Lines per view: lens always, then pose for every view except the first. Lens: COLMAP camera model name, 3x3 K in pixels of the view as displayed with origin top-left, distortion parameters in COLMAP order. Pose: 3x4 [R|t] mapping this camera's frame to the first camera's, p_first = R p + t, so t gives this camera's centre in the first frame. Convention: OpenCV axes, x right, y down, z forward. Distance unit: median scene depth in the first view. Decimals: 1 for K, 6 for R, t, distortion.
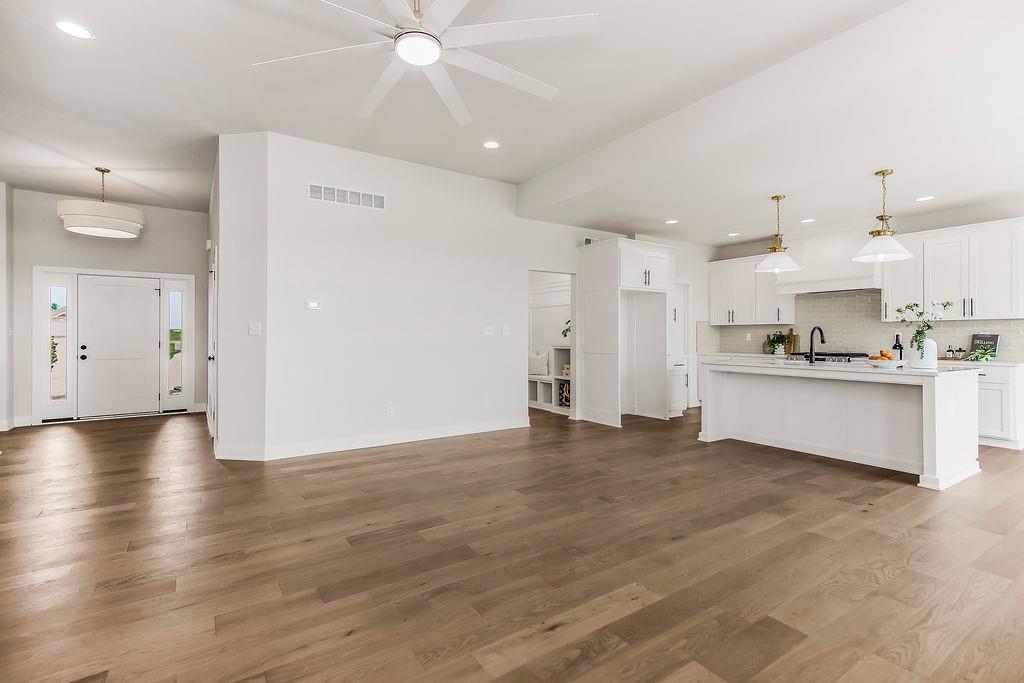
lens RADIAL K [[466.3, 0, 512.9], [0, 466.3, 330.4], [0, 0, 1]] dist [0.000368, 0.000457]
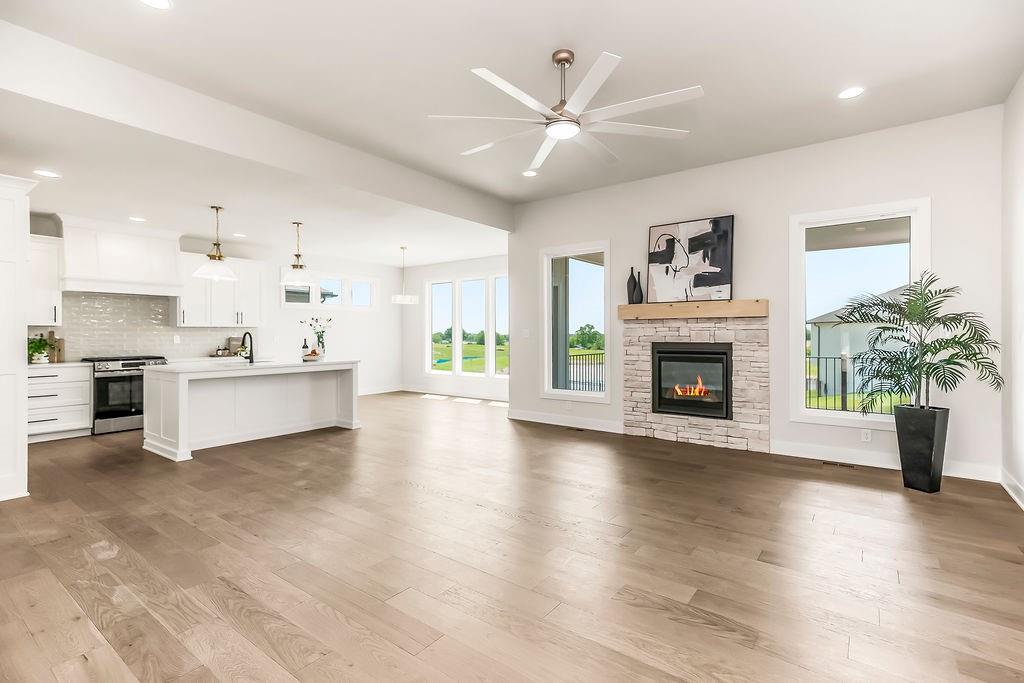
lens RADIAL K [[485.2, 0, 517.7], [0, 485.2, 336.0], [0, 0, 1]] dist [-0.002803, -0.000144]
pose [[-0.333338, -0.005992, 0.942789, -0.524663], [-0.009187, 0.999953, 0.003107, -0.005633], [-0.942763, -0.007626, -0.333377, 0.560778]]
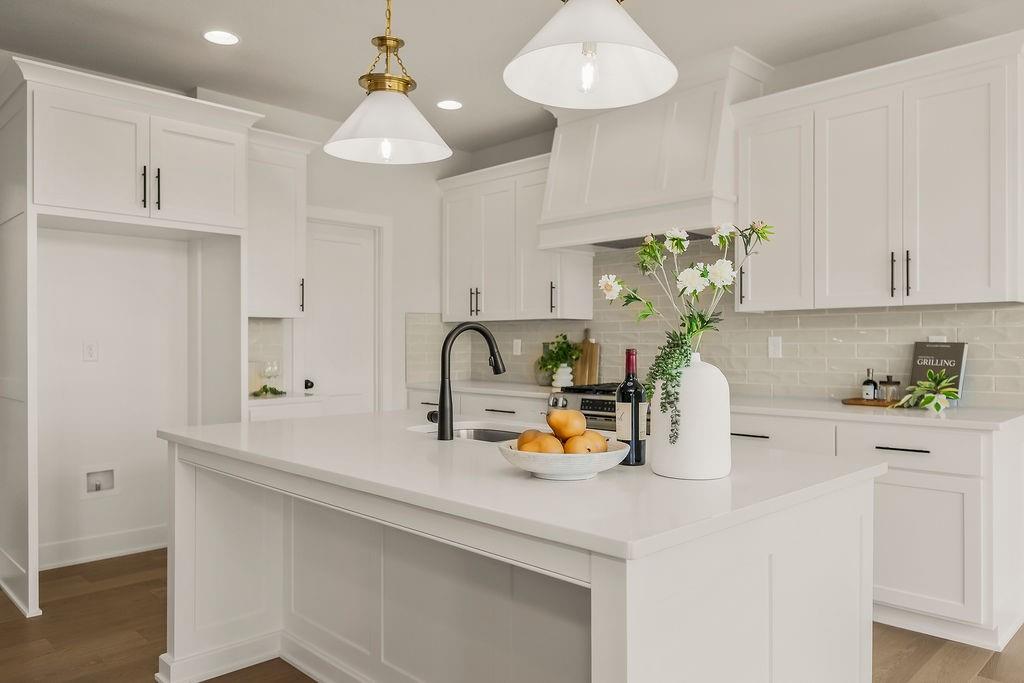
lens RADIAL K [[718.7, 0, 513.3], [0, 718.7, 337.1], [0, 0, 1]] dist [0.064698, -0.117884]
pose [[0.978912, -0.003744, 0.204246, 0.425167], [0.002450, 0.999975, 0.006591, -0.000572], [-0.204266, -0.005951, 0.978897, 0.375143]]
